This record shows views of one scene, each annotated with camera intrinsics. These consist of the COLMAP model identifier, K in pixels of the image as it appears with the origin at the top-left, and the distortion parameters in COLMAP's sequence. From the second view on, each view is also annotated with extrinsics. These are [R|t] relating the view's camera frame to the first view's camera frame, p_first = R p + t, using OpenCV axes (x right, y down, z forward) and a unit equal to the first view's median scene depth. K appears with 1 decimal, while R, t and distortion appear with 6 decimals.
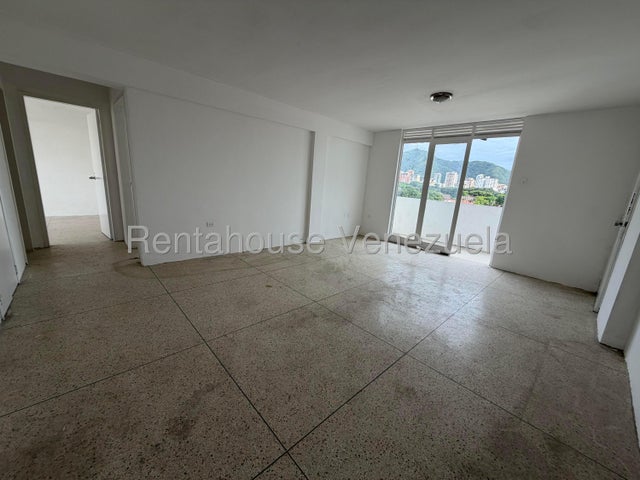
lens RADIAL K [[255.0, 0, 317.7], [0, 255.0, 241.3], [0, 0, 1]] dist [-0.001186, -0.000075]
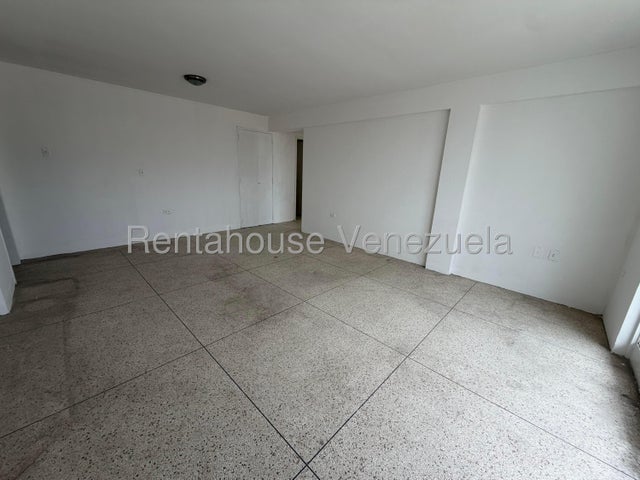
lens RADIAL K [[255.0, 0, 317.7], [0, 255.0, 241.3], [0, 0, 1]] dist [-0.001186, -0.000075]
pose [[0.053155, 0.198331, -0.978693, 1.319038], [-0.262957, 0.948267, 0.177884, -0.232039], [0.963342, 0.247898, 0.102558, 1.274820]]
